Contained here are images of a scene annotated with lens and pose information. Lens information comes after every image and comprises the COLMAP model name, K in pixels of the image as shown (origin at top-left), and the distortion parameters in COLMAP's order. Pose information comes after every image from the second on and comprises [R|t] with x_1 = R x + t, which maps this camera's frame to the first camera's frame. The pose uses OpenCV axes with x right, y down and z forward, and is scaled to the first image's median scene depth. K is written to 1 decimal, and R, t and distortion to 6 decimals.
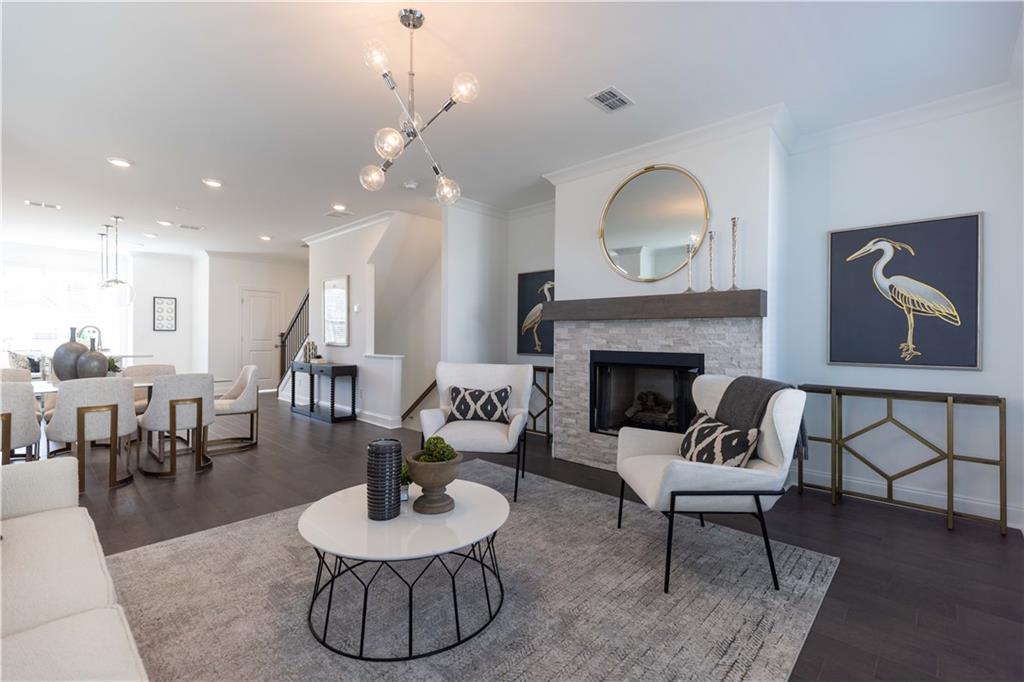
lens RADIAL K [[454.4, 0, 511.1], [0, 454.4, 337.5], [0, 0, 1]] dist [0.003316, 0.000460]
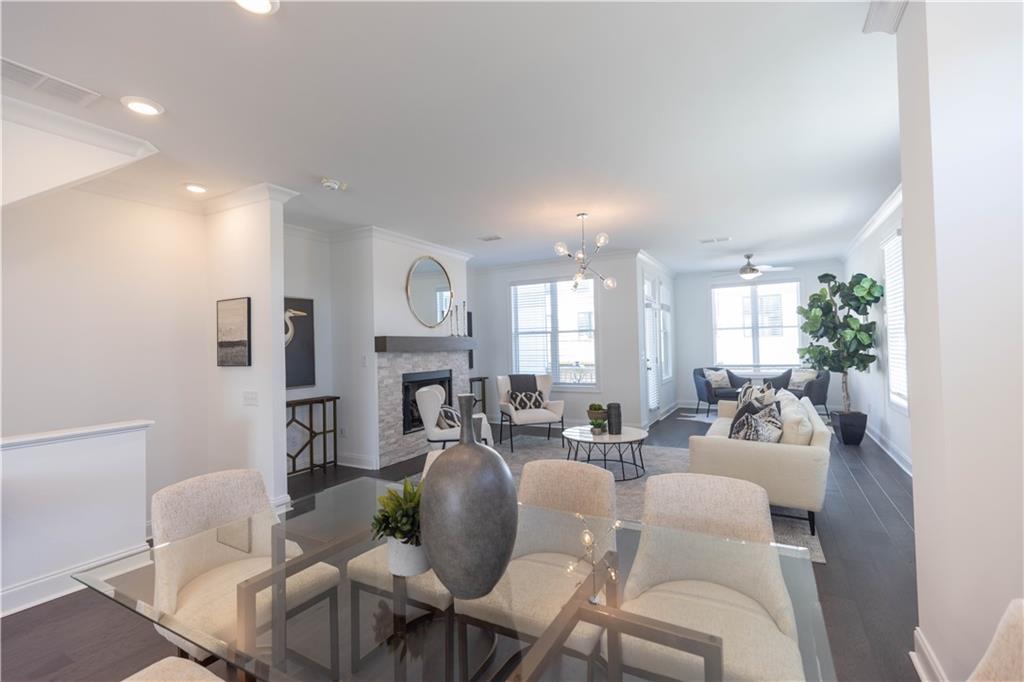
lens RADIAL K [[454.4, 0, 514.2], [0, 454.4, 337.4], [0, 0, 1]] dist [0.003316, 0.000460]
pose [[-0.240070, 0.020117, 0.970547, -1.323829], [0.025525, 0.999570, -0.014404, -0.056777], [-0.970420, 0.021316, -0.240480, 1.096036]]
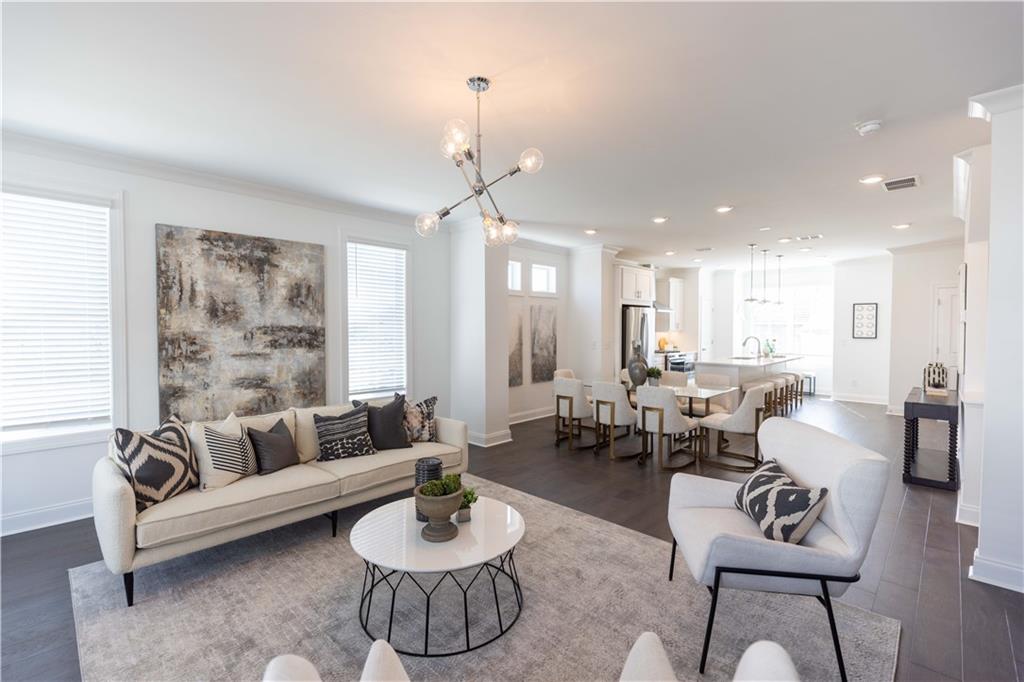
lens RADIAL K [[454.4, 0, 507.3], [0, 454.4, 337.9], [0, 0, 1]] dist [0.003316, 0.000460]
pose [[-0.020292, 0.017702, -0.999637, 0.512227], [-0.003869, 0.999834, 0.017784, -0.071724], [0.999787, 0.004229, -0.020220, 0.646381]]
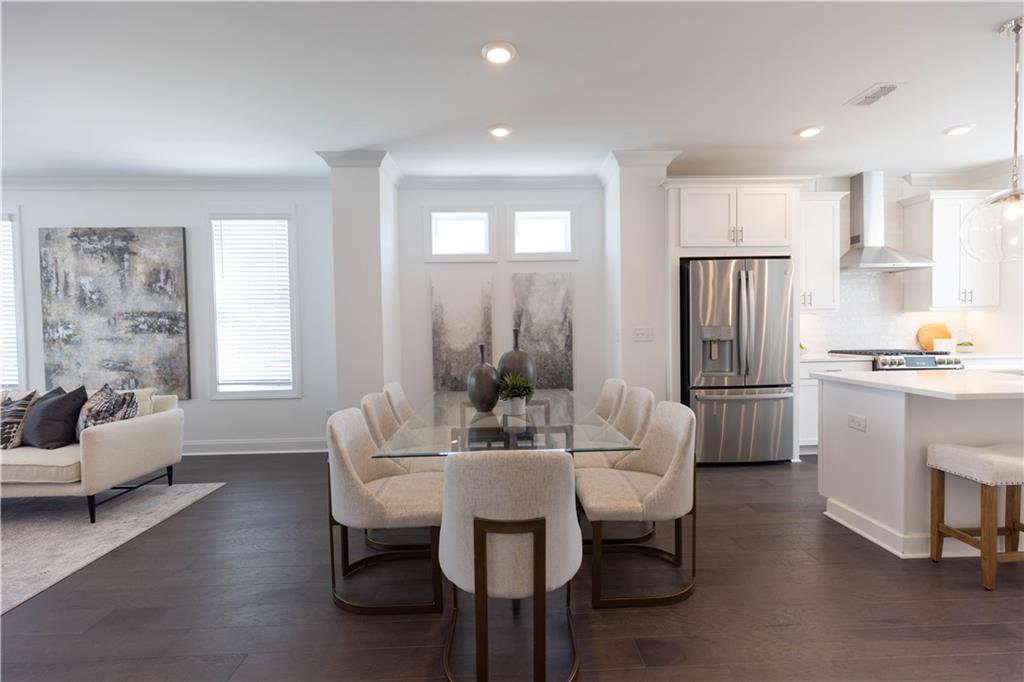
lens RADIAL K [[454.4, 0, 512.9], [0, 454.4, 341.9], [0, 0, 1]] dist [0.003316, 0.000460]
pose [[-0.702387, 0.025492, -0.711339, -0.473320], [0.009987, 0.999613, 0.025962, -0.021159], [0.711725, 0.011131, -0.702370, 1.581849]]
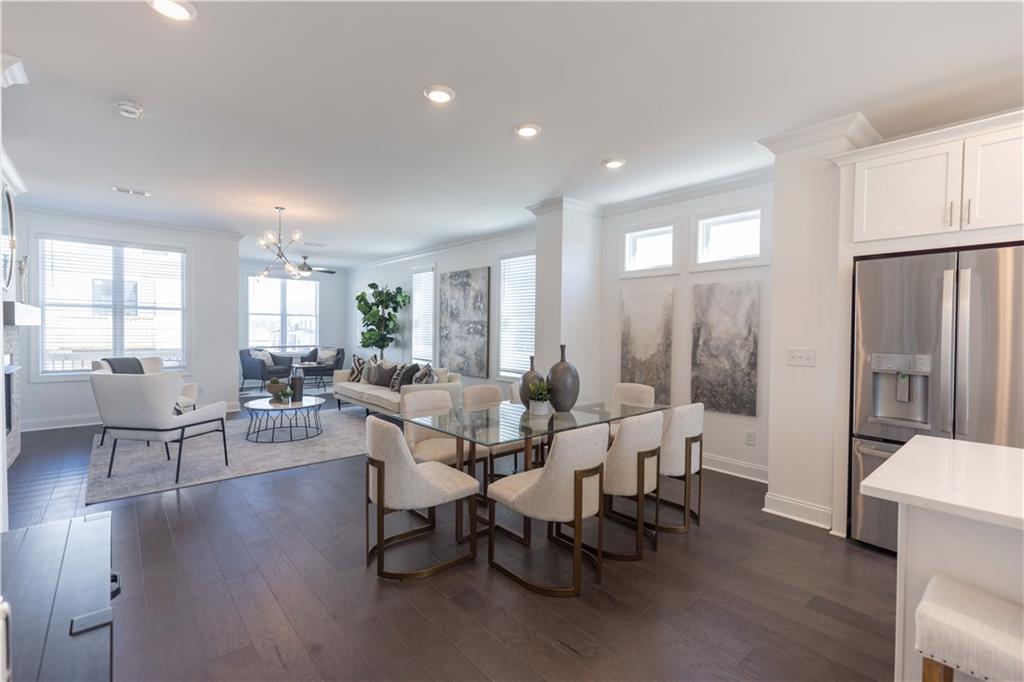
lens RADIAL K [[454.4, 0, 509.7], [0, 454.4, 336.6], [0, 0, 1]] dist [0.003316, 0.000460]
pose [[-0.994742, -0.018583, 0.100715, -1.000610], [-0.016536, 0.999640, 0.021127, -0.056400], [-0.101071, 0.019350, -0.994691, 1.951813]]
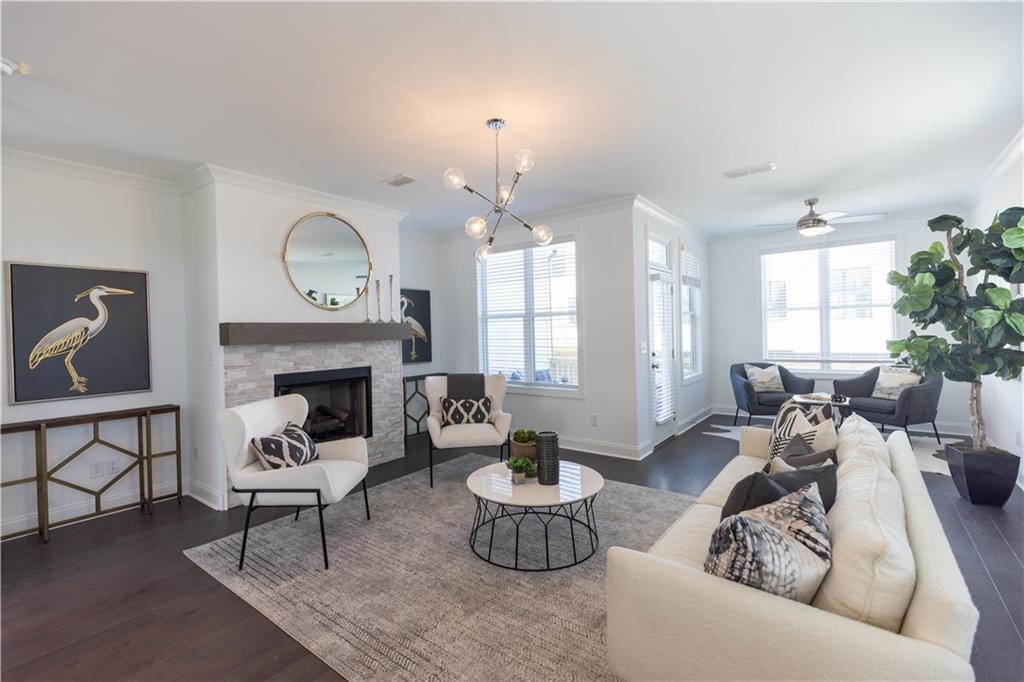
lens RADIAL K [[454.4, 0, 504.5], [0, 454.4, 334.7], [0, 0, 1]] dist [0.003316, 0.000460]
pose [[-0.093044, -0.010732, 0.995604, -0.911975], [0.026051, 0.999573, 0.013210, -0.062489], [-0.995321, 0.027166, -0.092724, 0.659732]]
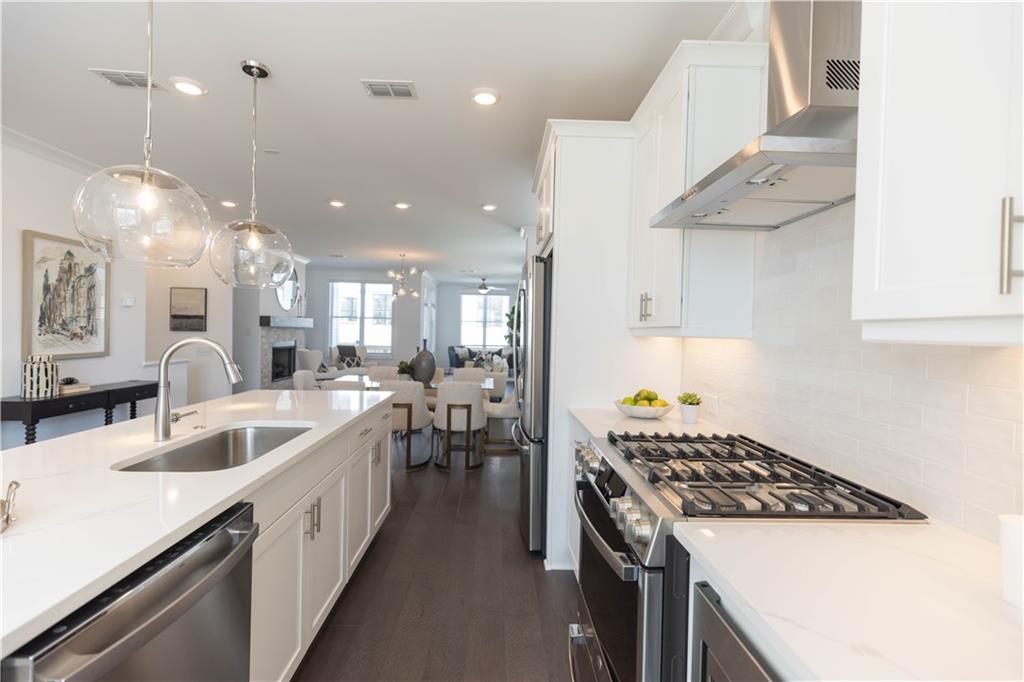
lens RADIAL K [[454.4, 0, 508.8], [0, 454.4, 337.7], [0, 0, 1]] dist [0.003316, 0.000460]
pose [[-0.705839, -0.032320, 0.707634, -2.139633], [-0.024676, 0.999474, 0.021036, -0.061615], [-0.707942, -0.002613, -0.706266, 1.829464]]
